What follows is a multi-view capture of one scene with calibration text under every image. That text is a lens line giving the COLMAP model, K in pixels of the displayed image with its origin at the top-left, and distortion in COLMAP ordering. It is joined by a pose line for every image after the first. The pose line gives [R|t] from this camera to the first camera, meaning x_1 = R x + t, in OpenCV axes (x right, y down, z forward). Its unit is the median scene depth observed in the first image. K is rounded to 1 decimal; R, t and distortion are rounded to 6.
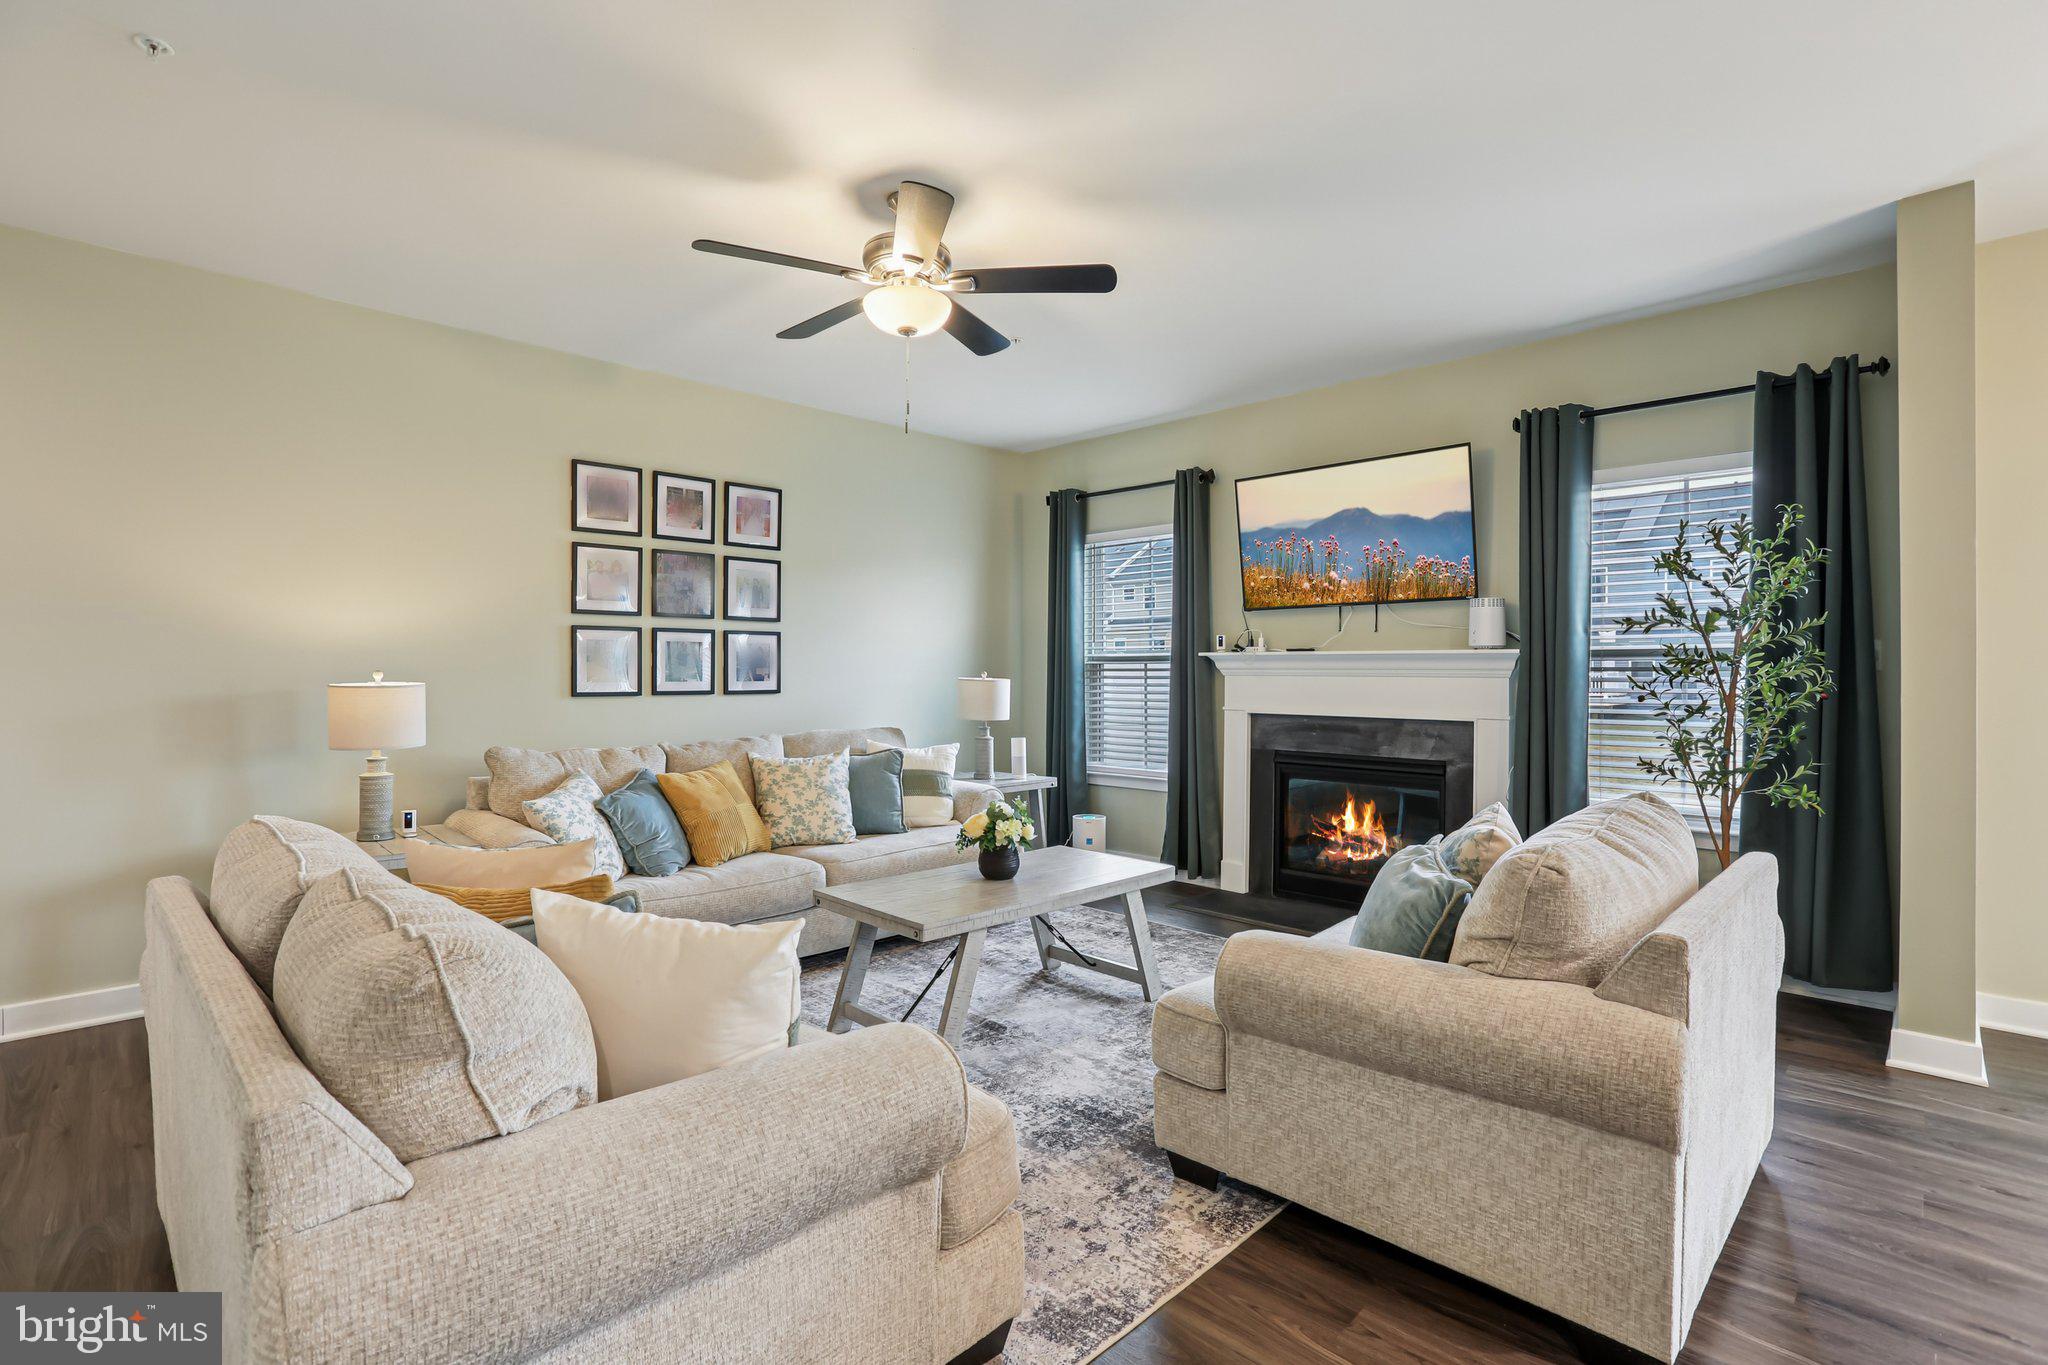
lens RADIAL K [[950.2, 0, 1024.7], [0, 950.2, 683.7], [0, 0, 1]] dist [-0.044247, 0.016165]
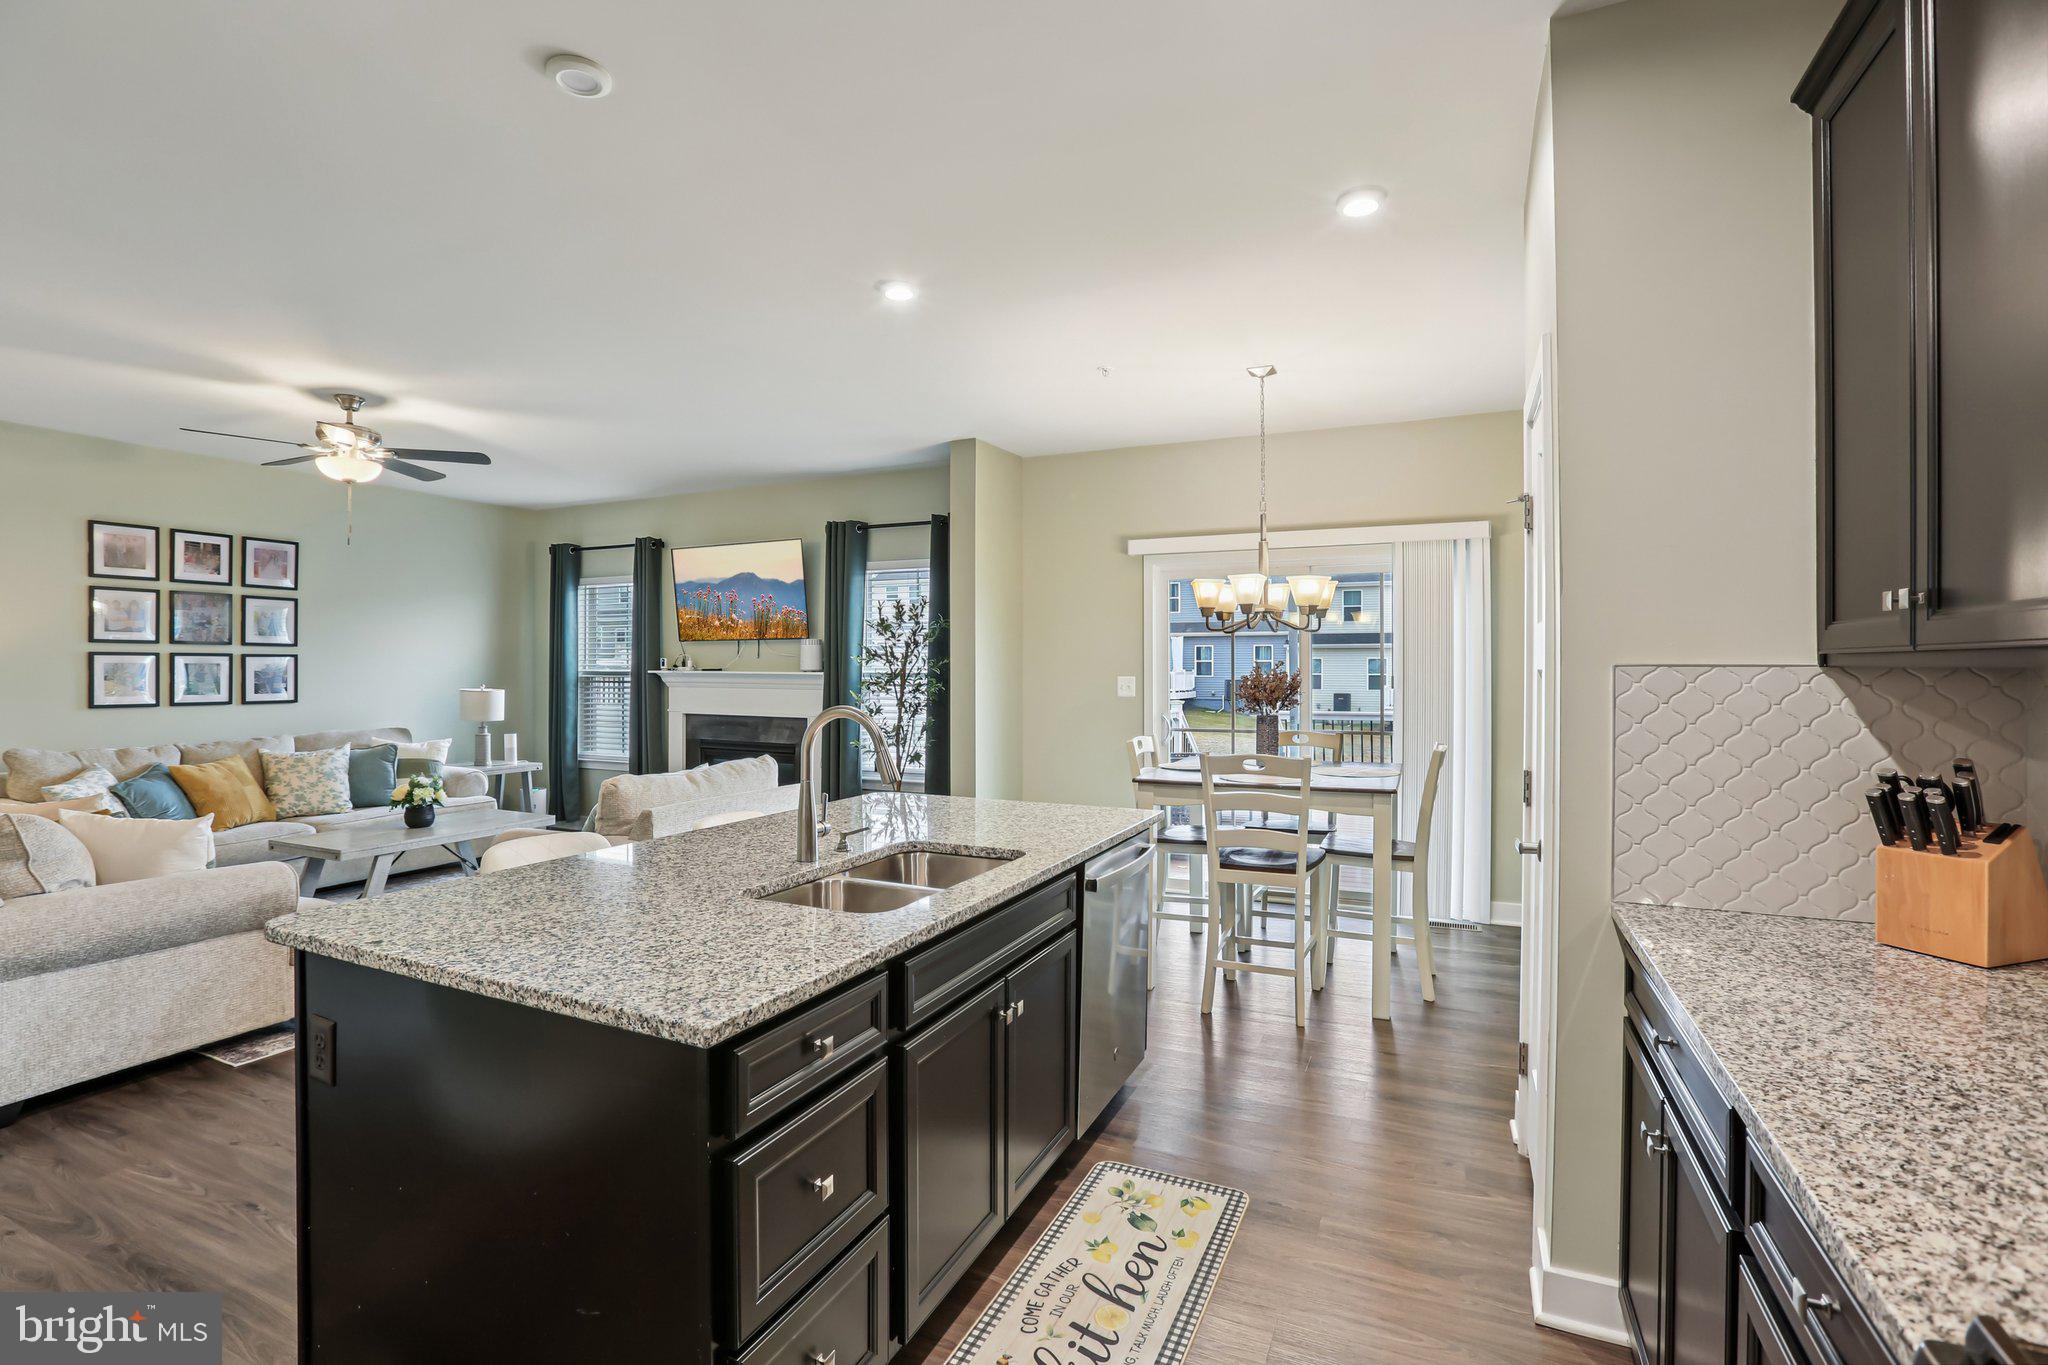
lens RADIAL K [[950.2, 0, 1033.8], [0, 950.2, 677.2], [0, 0, 1]] dist [-0.044247, 0.016165]
pose [[0.941587, -0.002204, 0.336762, 0.276342], [0.002667, 0.999996, -0.000913, -0.022021], [-0.336759, 0.001758, 0.941589, -0.555208]]
